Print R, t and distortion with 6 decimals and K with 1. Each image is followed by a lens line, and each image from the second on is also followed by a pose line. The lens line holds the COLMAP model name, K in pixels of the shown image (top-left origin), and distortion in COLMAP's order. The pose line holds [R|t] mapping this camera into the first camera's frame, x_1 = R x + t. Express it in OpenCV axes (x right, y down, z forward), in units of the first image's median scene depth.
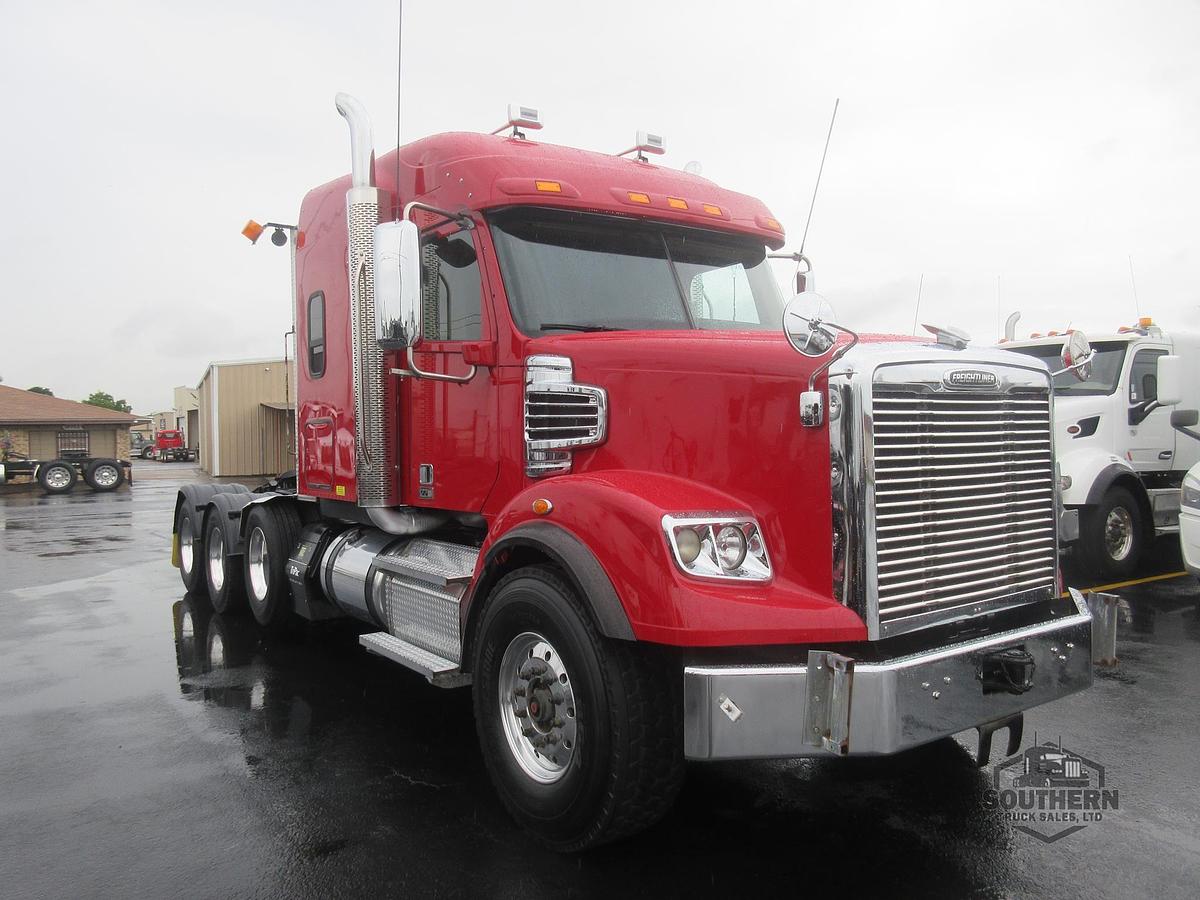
lens RADIAL K [[901.8, 0, 600.0], [0, 901.8, 450.0], [0, 0, 1]] dist [0.029481, -0.014877]
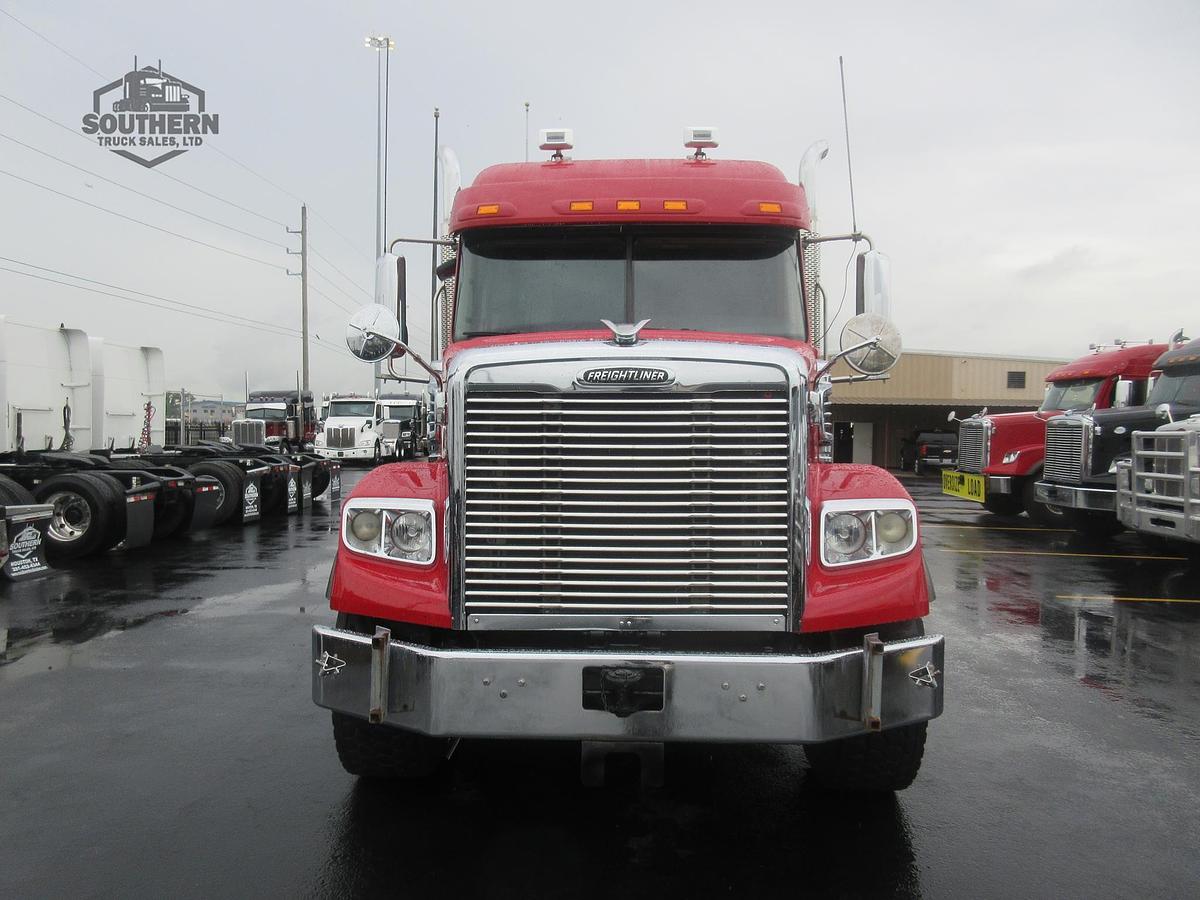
lens RADIAL K [[901.8, 0, 600.0], [0, 901.8, 450.0], [0, 0, 1]] dist [0.029481, -0.014877]
pose [[0.823296, 0.024937, -0.567065, 0.863038], [-0.021379, 0.999688, 0.012922, -0.012287], [0.567210, 0.001485, 0.823572, 0.190571]]
